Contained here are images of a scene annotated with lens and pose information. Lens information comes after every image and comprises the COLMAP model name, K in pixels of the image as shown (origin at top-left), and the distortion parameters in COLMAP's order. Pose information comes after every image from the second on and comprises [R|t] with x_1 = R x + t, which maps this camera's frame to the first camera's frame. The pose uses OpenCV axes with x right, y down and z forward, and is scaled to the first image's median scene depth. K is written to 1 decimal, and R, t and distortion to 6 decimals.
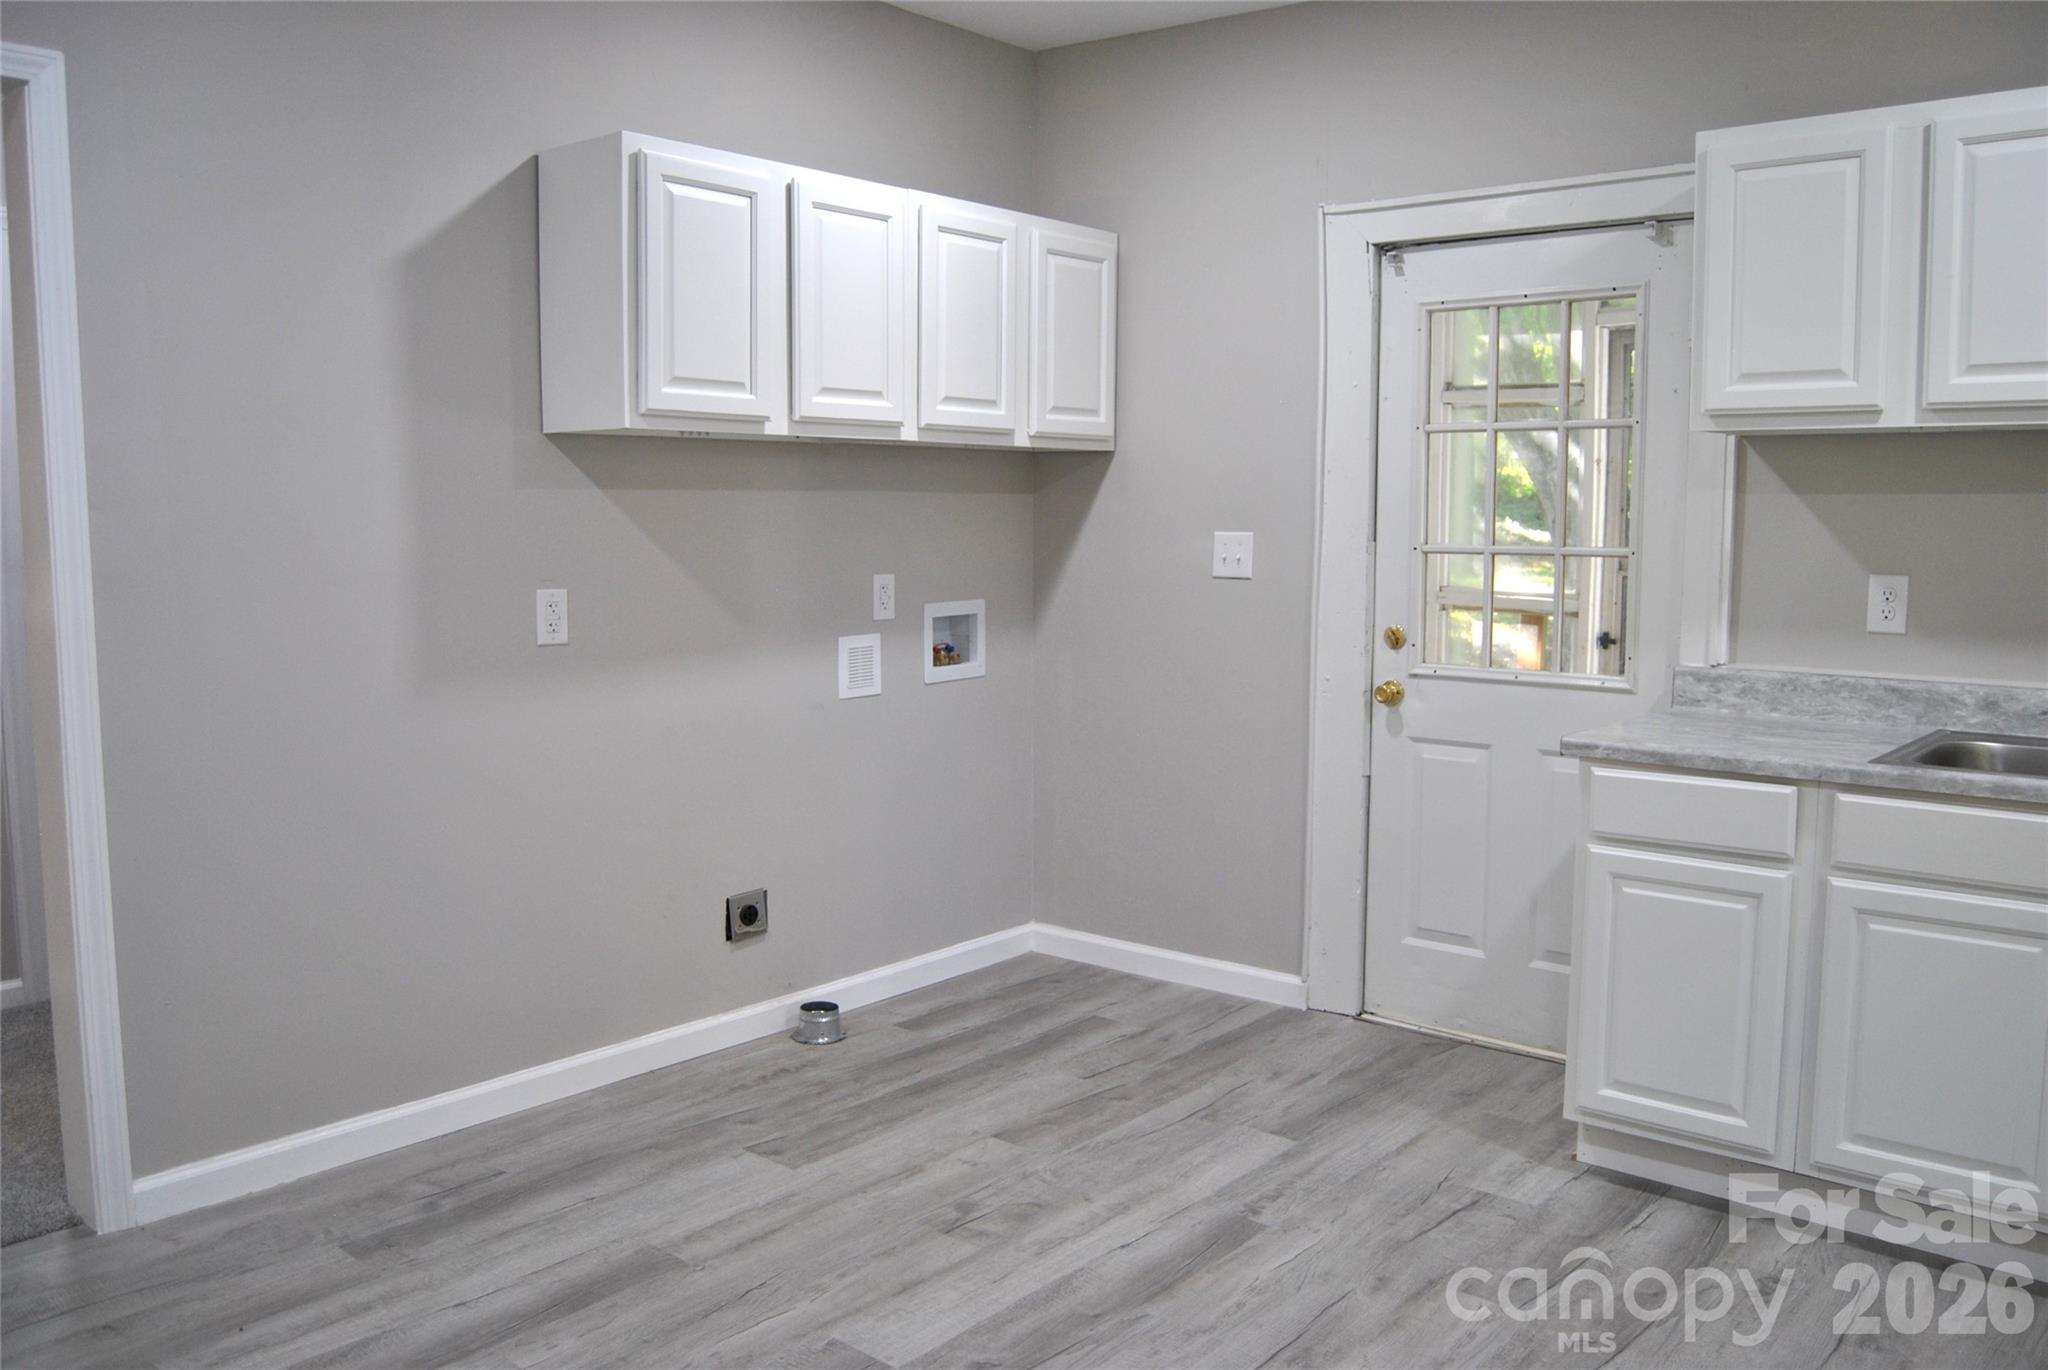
lens RADIAL K [[1658.2, 0, 1024.0], [0, 1658.2, 685.0], [0, 0, 1]] dist [-0.087199, 0.035358]
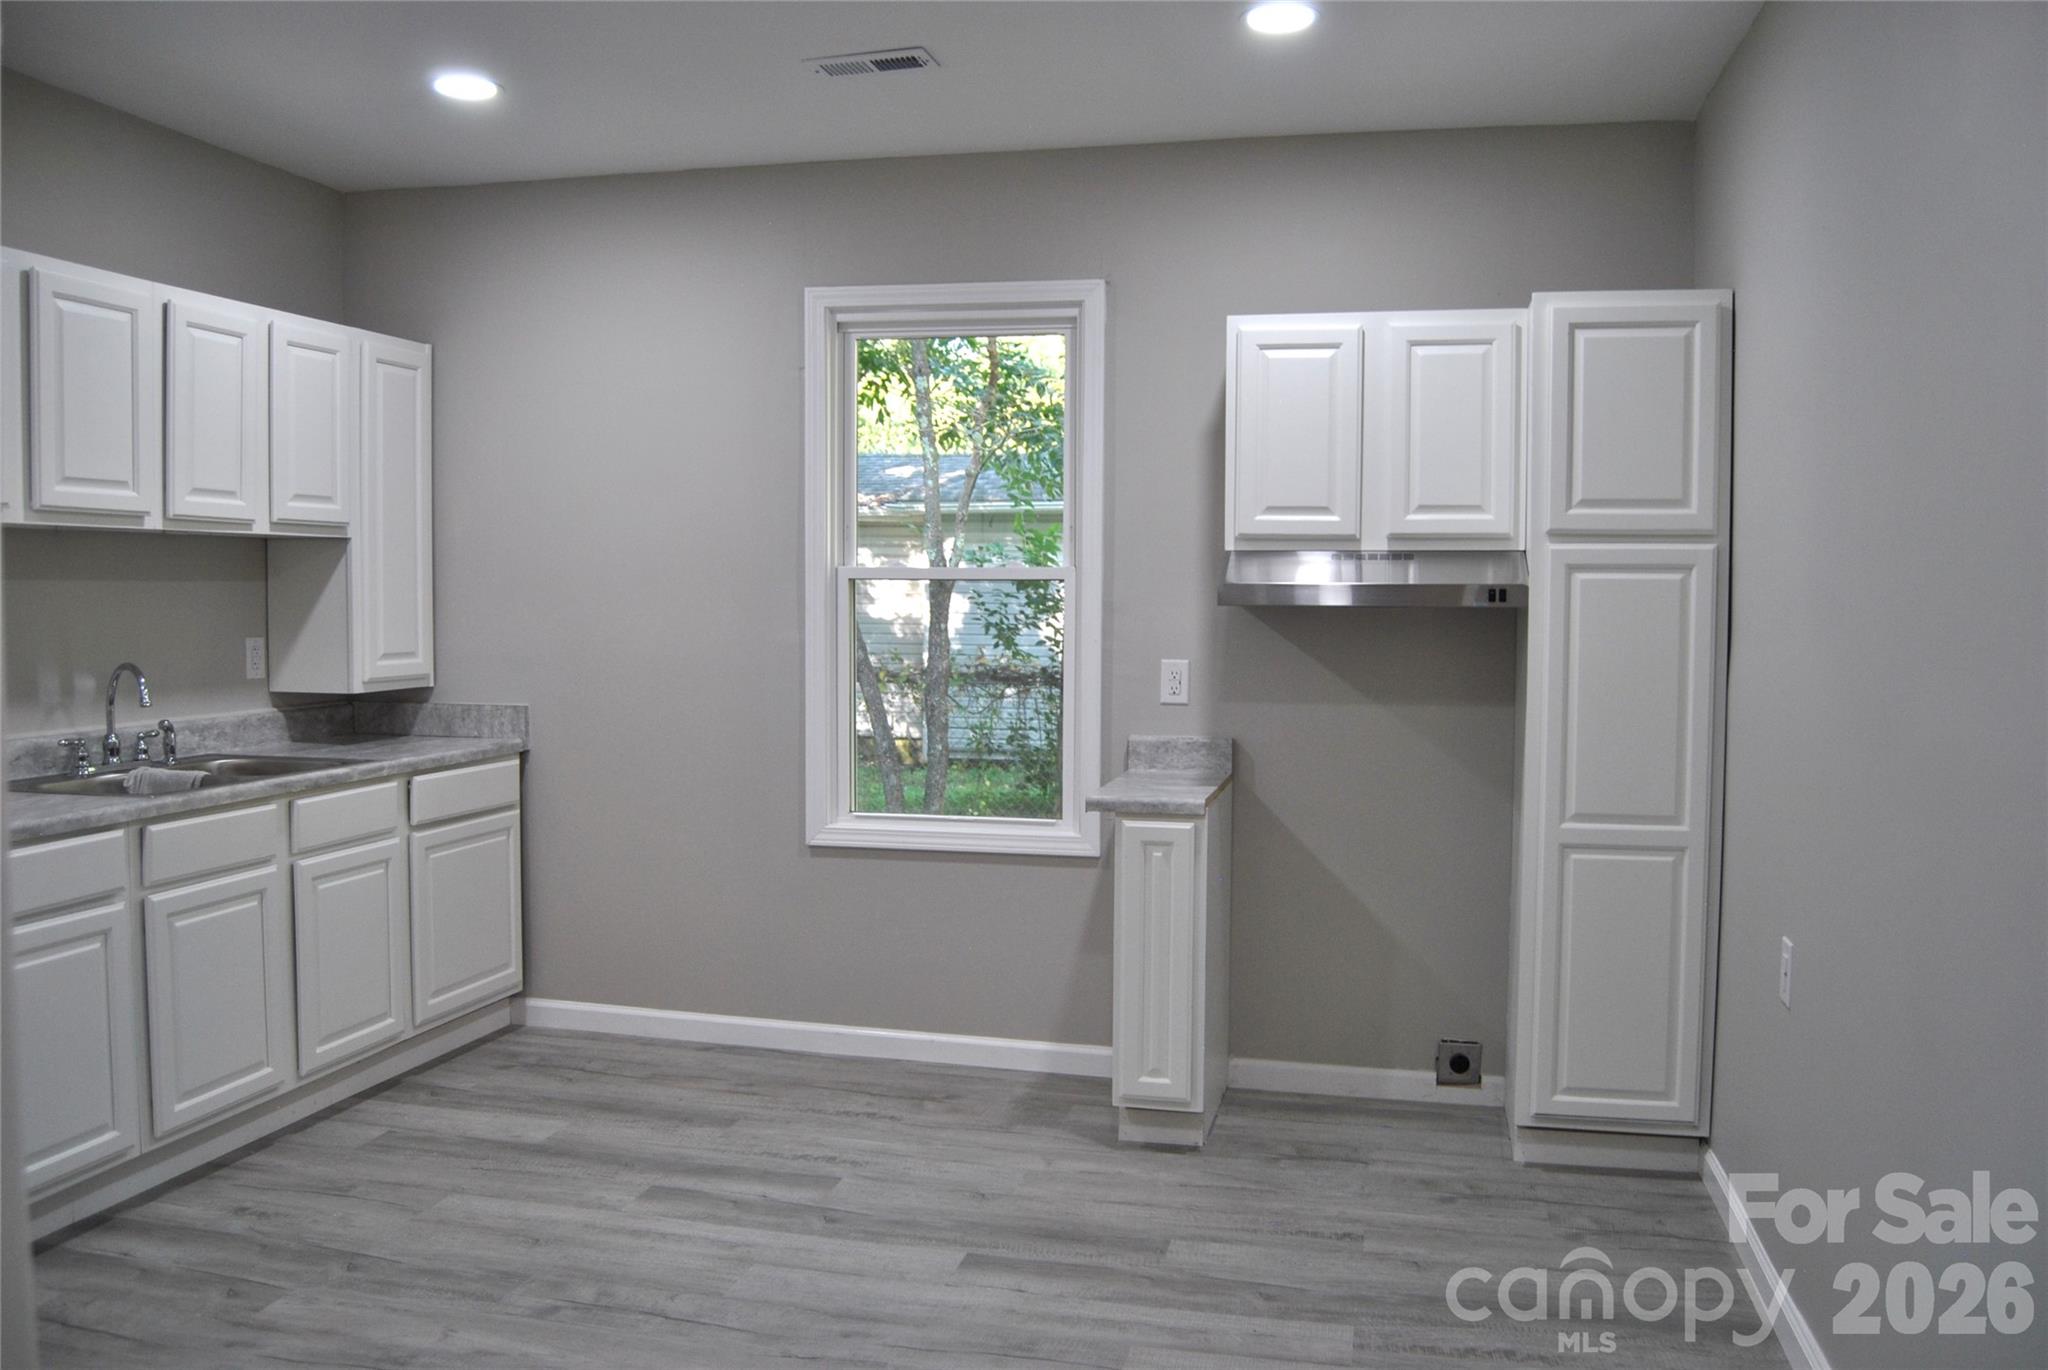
lens RADIAL K [[1705.7, 0, 1024.0], [0, 1705.7, 685.0], [0, 0, 1]] dist [-0.034703, 0.001880]
pose [[-0.469836, -0.051763, 0.881235, -0.724714], [0.088956, 0.990421, 0.105604, -0.089798], [-0.878260, 0.128008, -0.460731, 0.779286]]
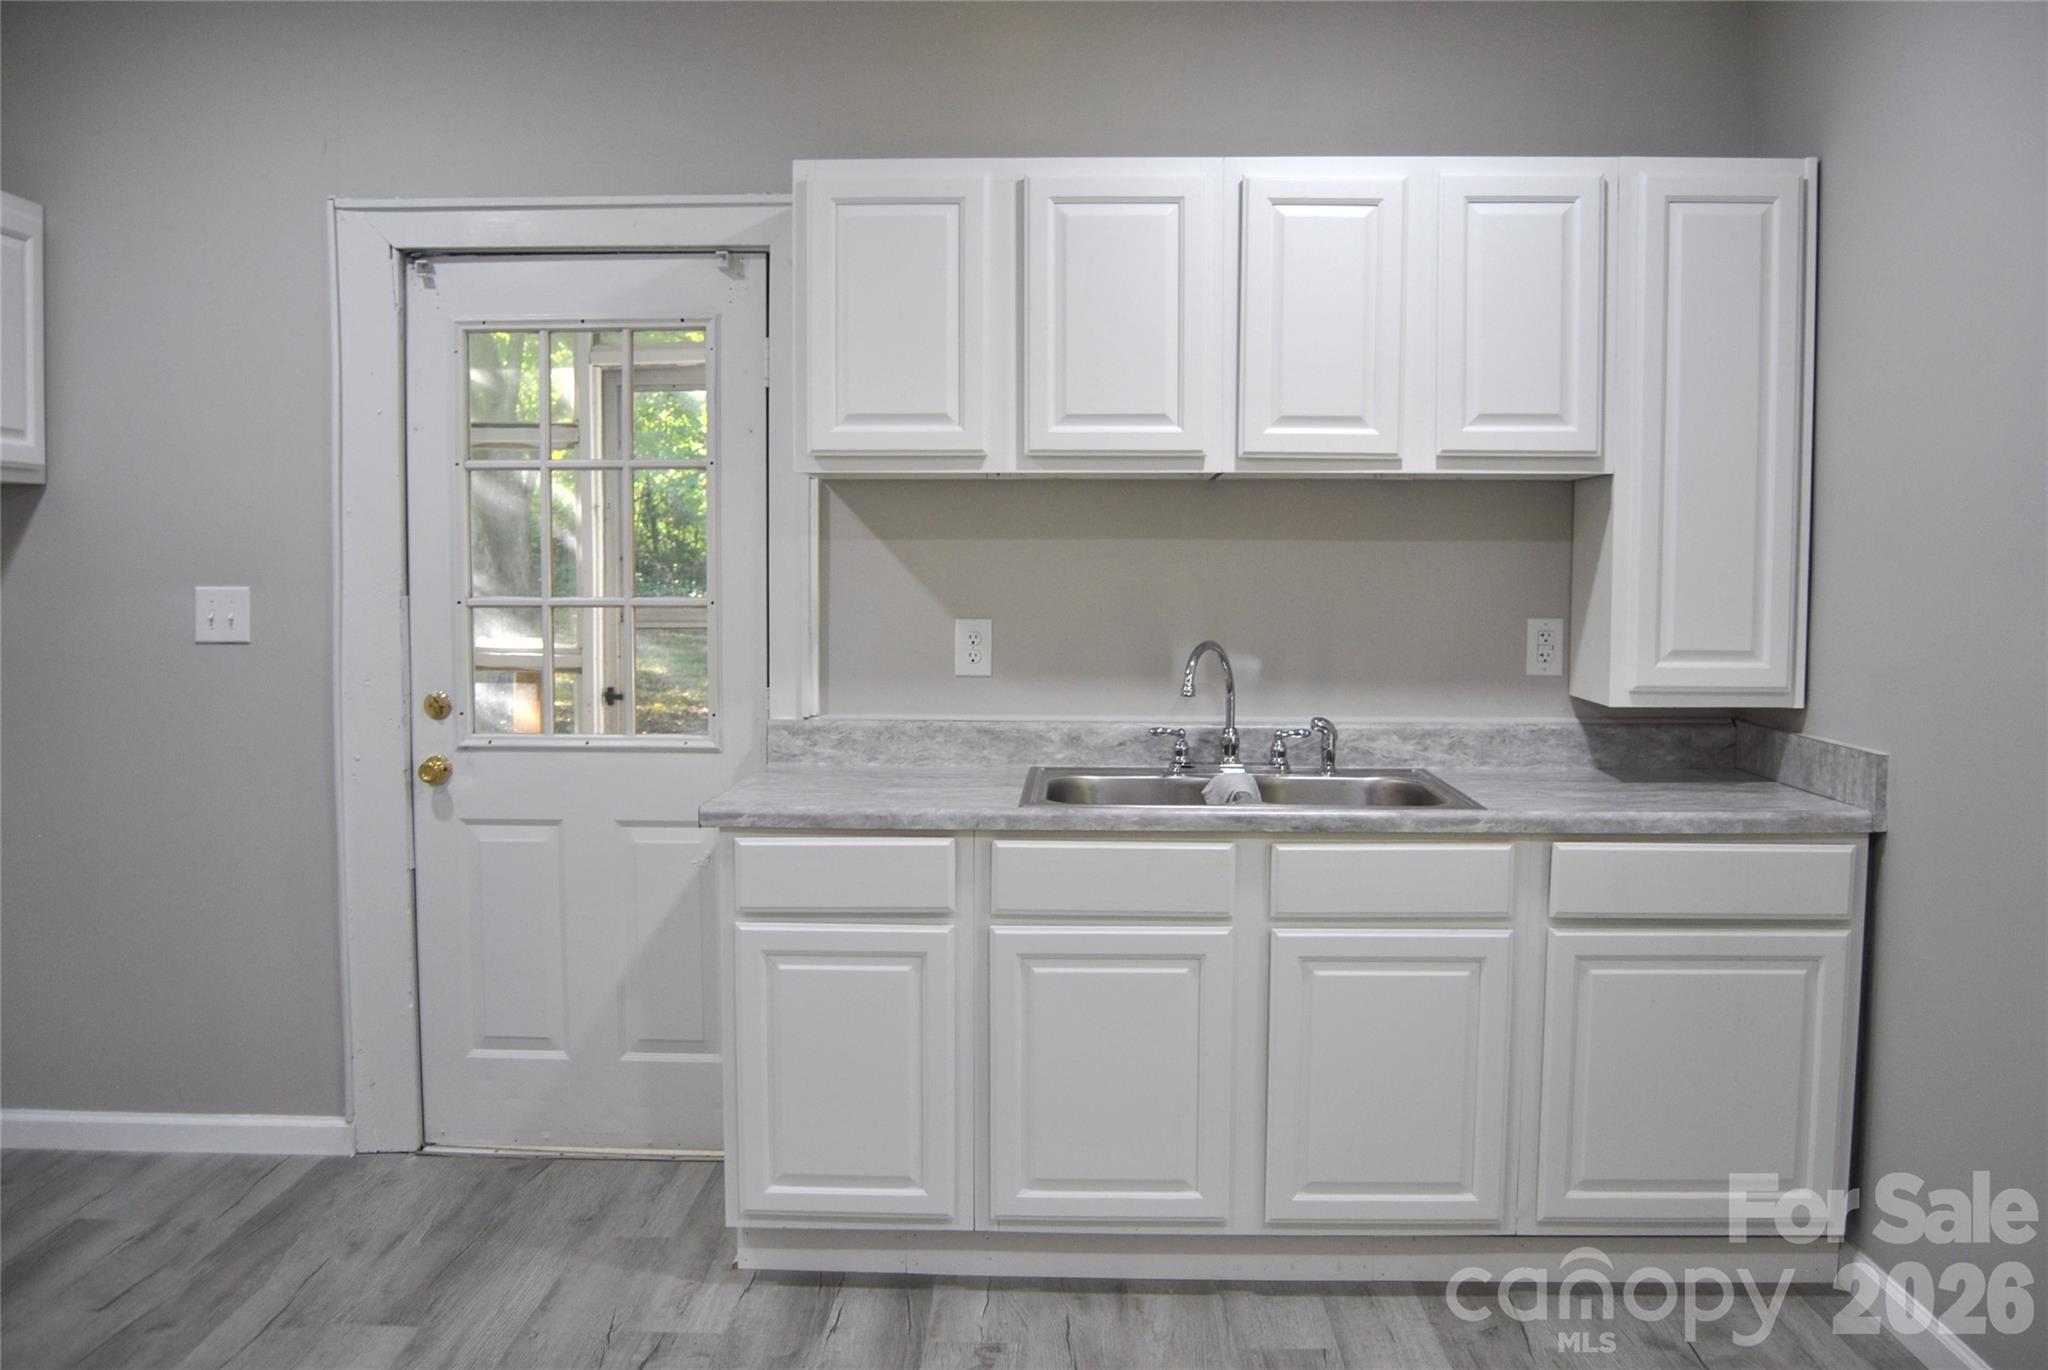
lens RADIAL K [[1658.2, 0, 1024.0], [0, 1658.2, 685.0], [0, 0, 1]] dist [-0.087199, 0.035358]
pose [[0.770964, -0.044392, 0.635330, -0.094838], [0.064836, 0.997856, -0.008956, -0.013704], [-0.633570, 0.048097, 0.772189, 0.162417]]
